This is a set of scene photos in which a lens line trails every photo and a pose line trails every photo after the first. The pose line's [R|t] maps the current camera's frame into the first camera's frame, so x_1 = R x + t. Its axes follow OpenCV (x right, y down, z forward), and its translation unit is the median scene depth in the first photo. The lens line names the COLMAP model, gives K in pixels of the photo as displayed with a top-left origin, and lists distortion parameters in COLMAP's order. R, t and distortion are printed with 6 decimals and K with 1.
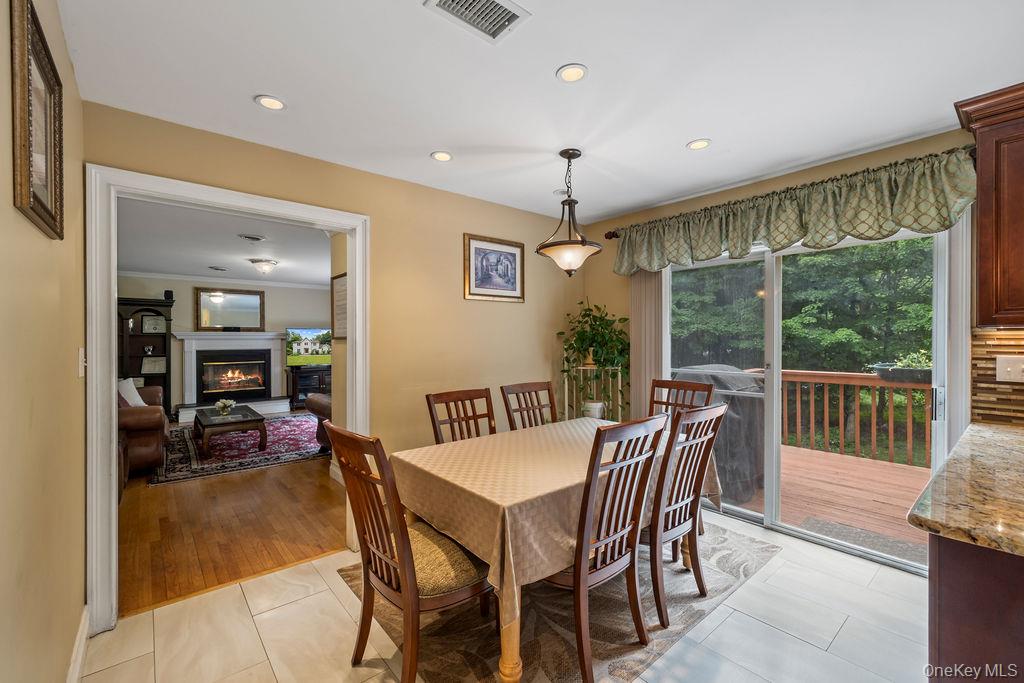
lens RADIAL K [[430.7, 0, 512.0], [0, 430.7, 341.5], [0, 0, 1]] dist [0.000685, 0.000363]
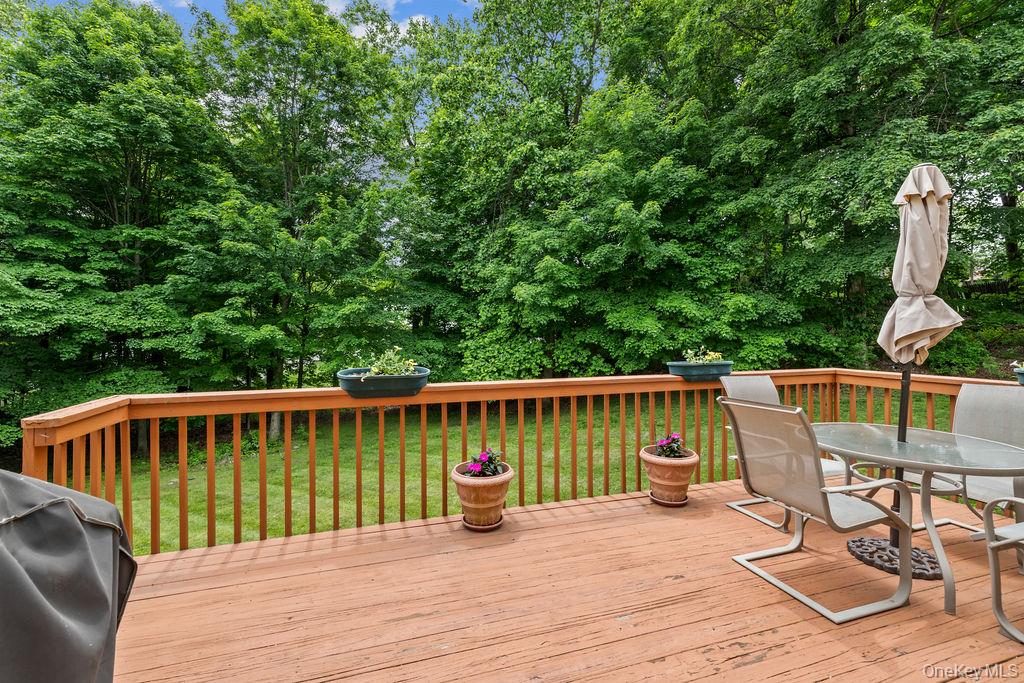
lens RADIAL K [[430.7, 0, 512.0], [0, 430.7, 341.5], [0, 0, 1]] dist [0.000685, 0.000363]
pose [[0.384326, -0.010926, 0.923133, 0.082408], [0.006805, 0.999936, 0.009002, 0.001713], [-0.923173, 0.002822, 0.384375, 0.115282]]
